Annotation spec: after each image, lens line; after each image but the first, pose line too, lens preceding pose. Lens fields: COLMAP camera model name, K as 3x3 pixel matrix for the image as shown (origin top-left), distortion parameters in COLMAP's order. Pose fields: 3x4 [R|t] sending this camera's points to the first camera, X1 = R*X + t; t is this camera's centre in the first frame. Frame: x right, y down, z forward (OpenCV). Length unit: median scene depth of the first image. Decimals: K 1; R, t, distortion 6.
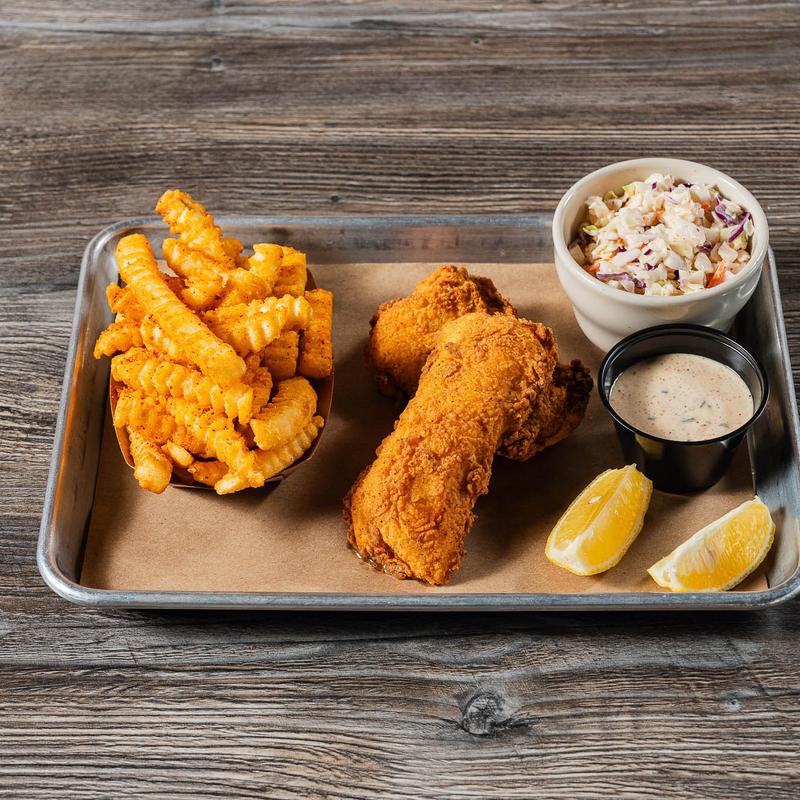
lens RADIAL K [[2335.2, 0, 400.9], [0, 2335.2, 398.3], [0, 0, 1]] dist [0.044459, 0.000000]
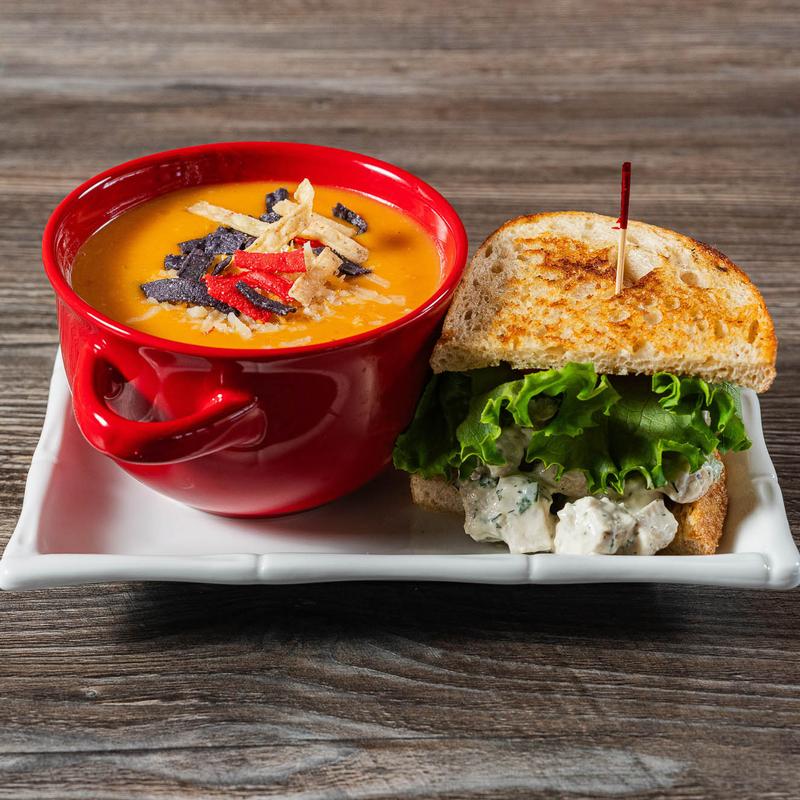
lens RADIAL K [[2335.2, 0, 395.6], [0, 2335.2, 402.7], [0, 0, 1]] dist [0.044459, 0.000000]
pose [[0.999704, 0.017190, 0.017234, 0.048996], [-0.012879, 0.974329, -0.224761, 0.128194], [-0.020655, 0.224473, 0.974261, 0.278559]]
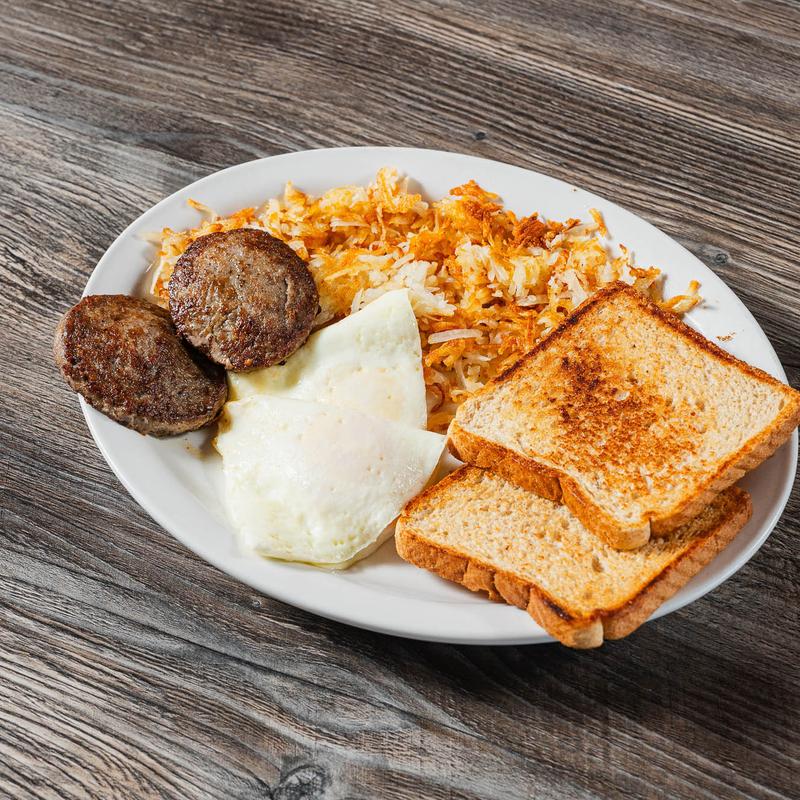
lens RADIAL K [[2335.2, 0, 399.9], [0, 2335.2, 405.2], [0, 0, 1]] dist [0.044459, 0.000000]
pose [[0.911762, 0.329690, -0.244939, 0.189745], [-0.296463, 0.941020, 0.163066, -0.123525], [0.284253, -0.076062, 0.955727, 0.150904]]
